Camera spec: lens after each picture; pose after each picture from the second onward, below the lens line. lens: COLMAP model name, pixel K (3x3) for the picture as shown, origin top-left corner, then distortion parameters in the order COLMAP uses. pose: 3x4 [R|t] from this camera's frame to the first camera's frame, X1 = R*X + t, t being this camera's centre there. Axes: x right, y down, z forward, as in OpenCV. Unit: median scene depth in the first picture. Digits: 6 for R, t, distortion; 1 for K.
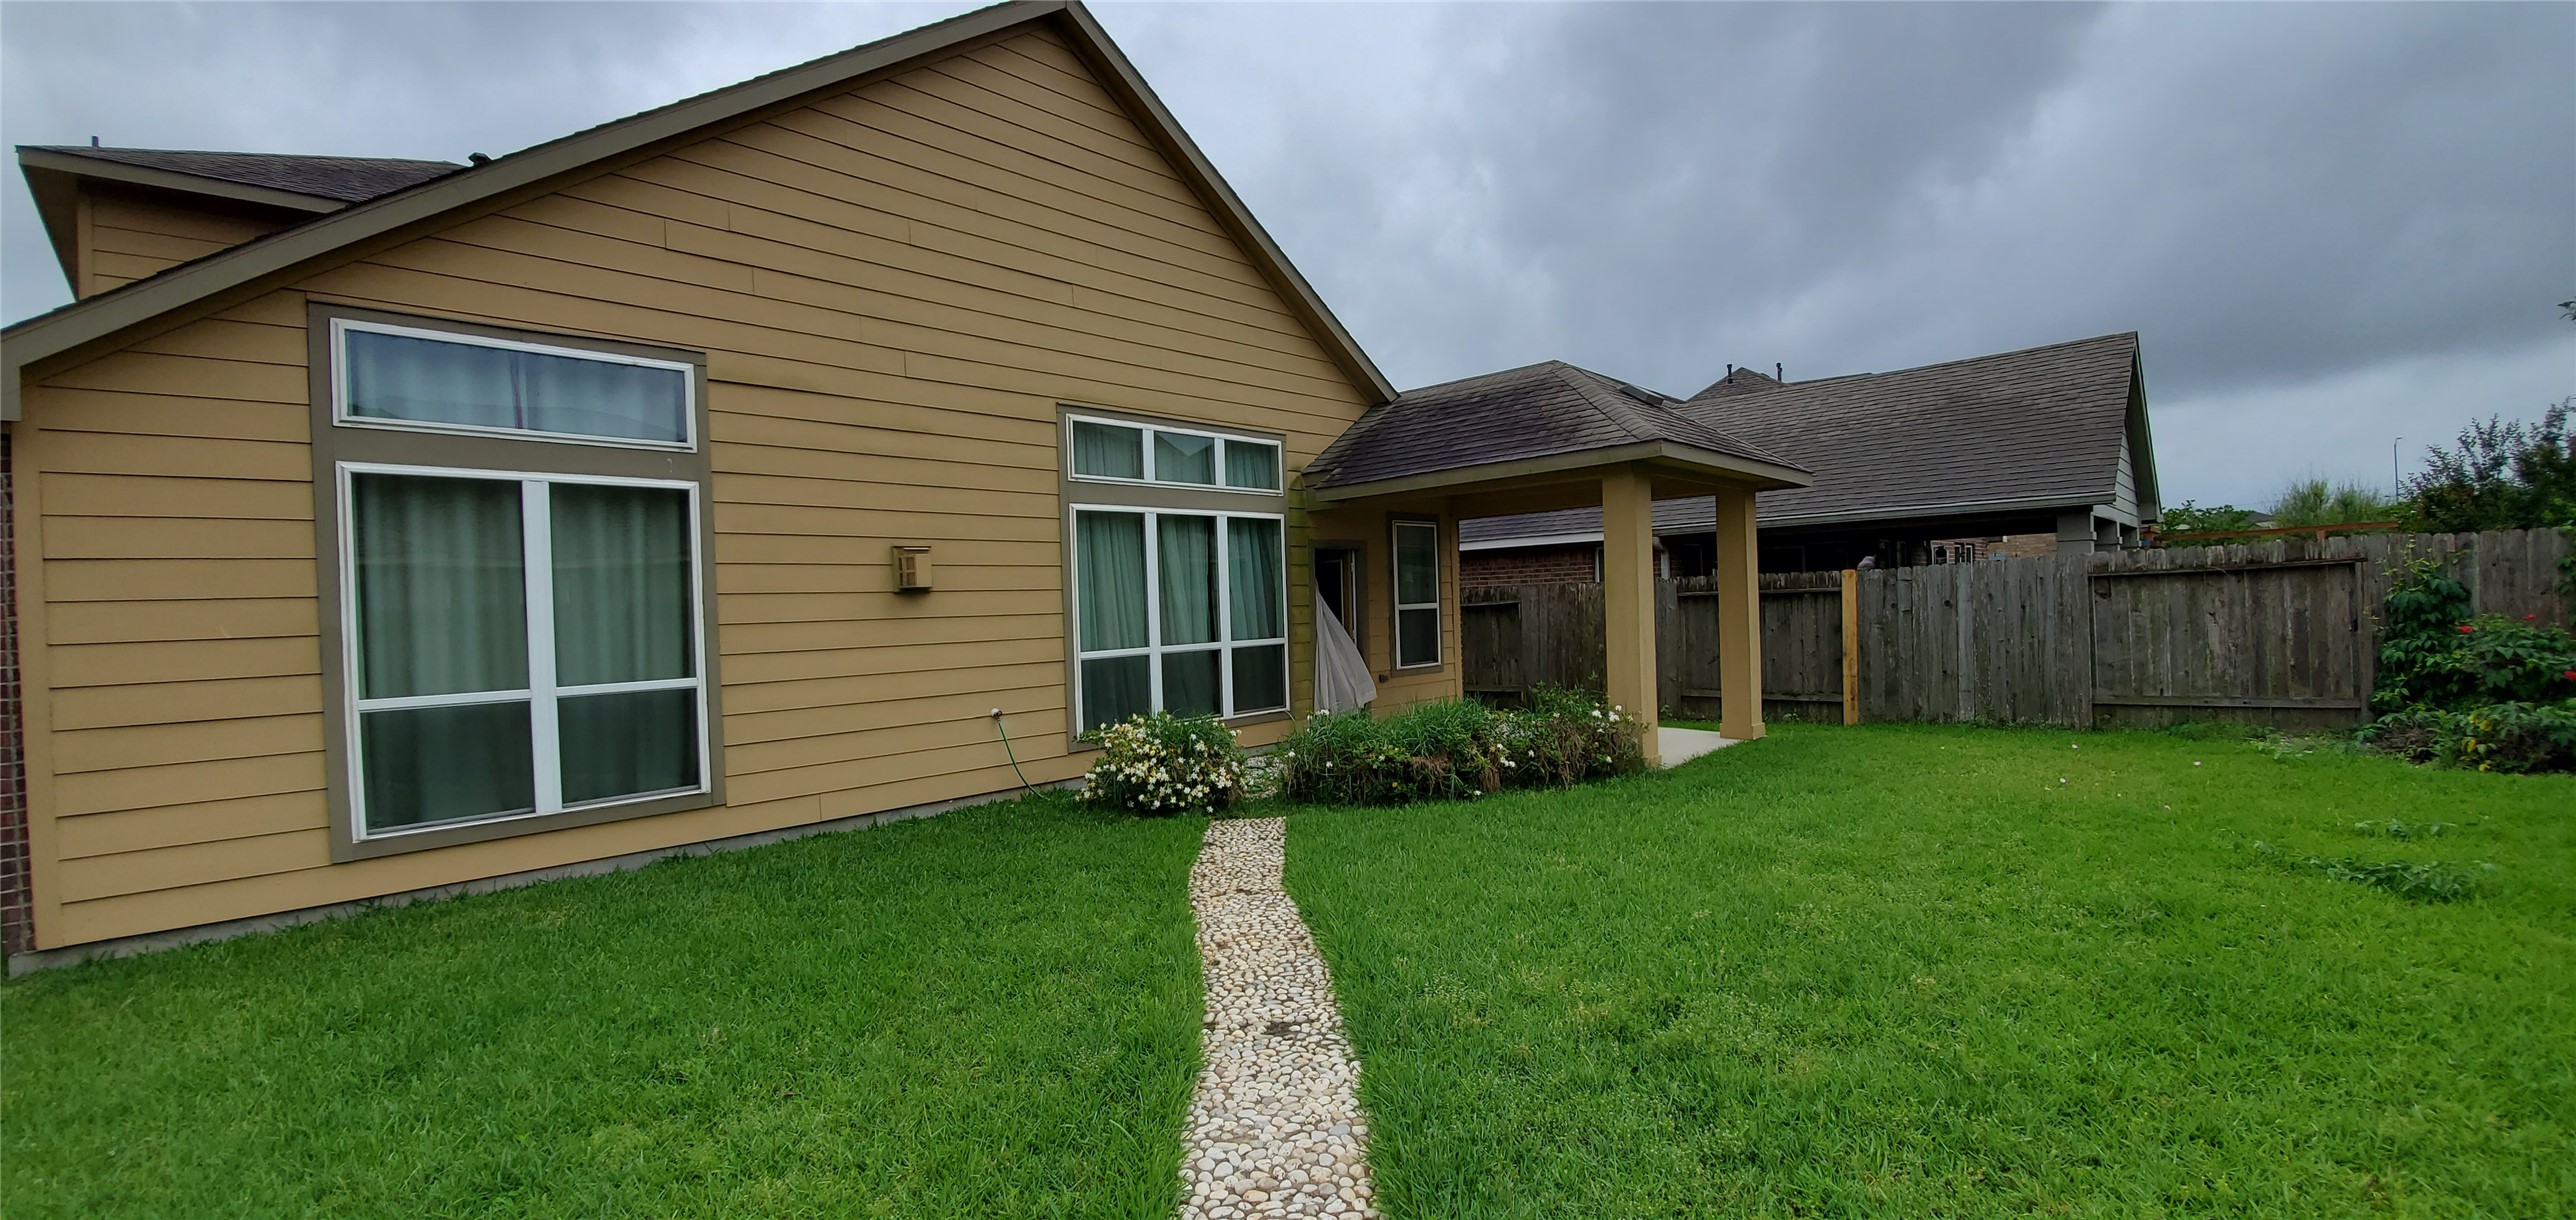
lens RADIAL K [[1017.9, 0, 1290.9], [0, 1017.9, 609.2], [0, 0, 1]] dist [0.005687, -0.010079]
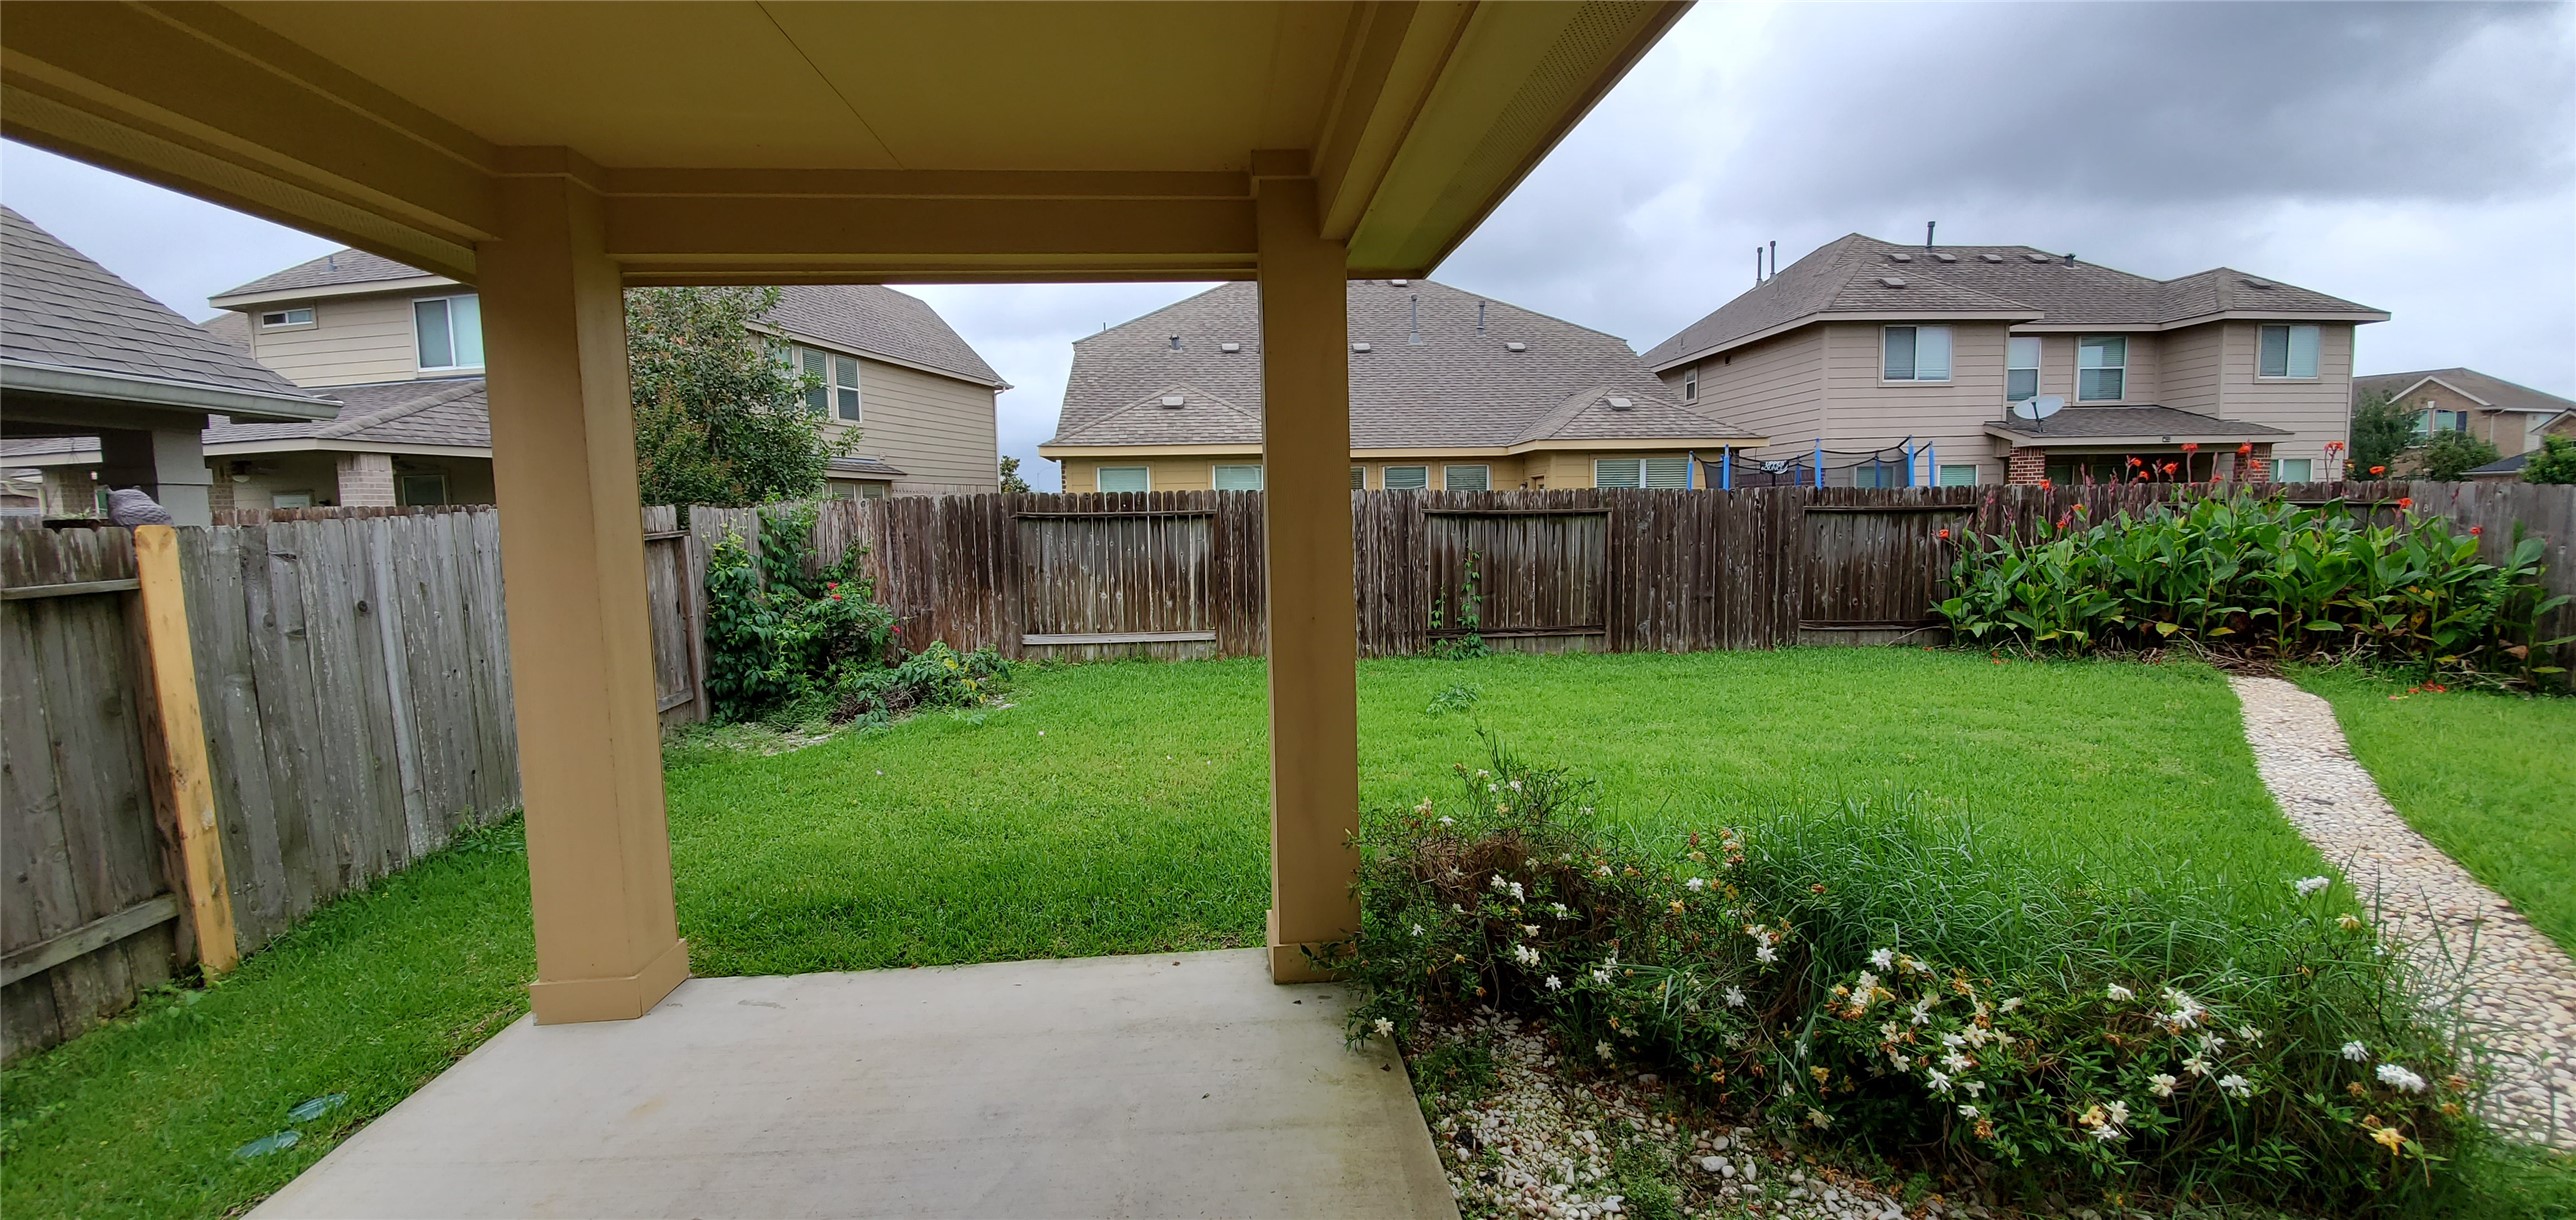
lens RADIAL K [[1017.9, 0, 1290.9], [0, 1017.9, 609.2], [0, 0, 1]] dist [0.005687, -0.010079]
pose [[-0.744347, -0.013107, 0.667665, 0.041186], [0.054531, 0.995275, 0.080332, -0.018257], [-0.665563, 0.096204, -0.740115, 1.008157]]
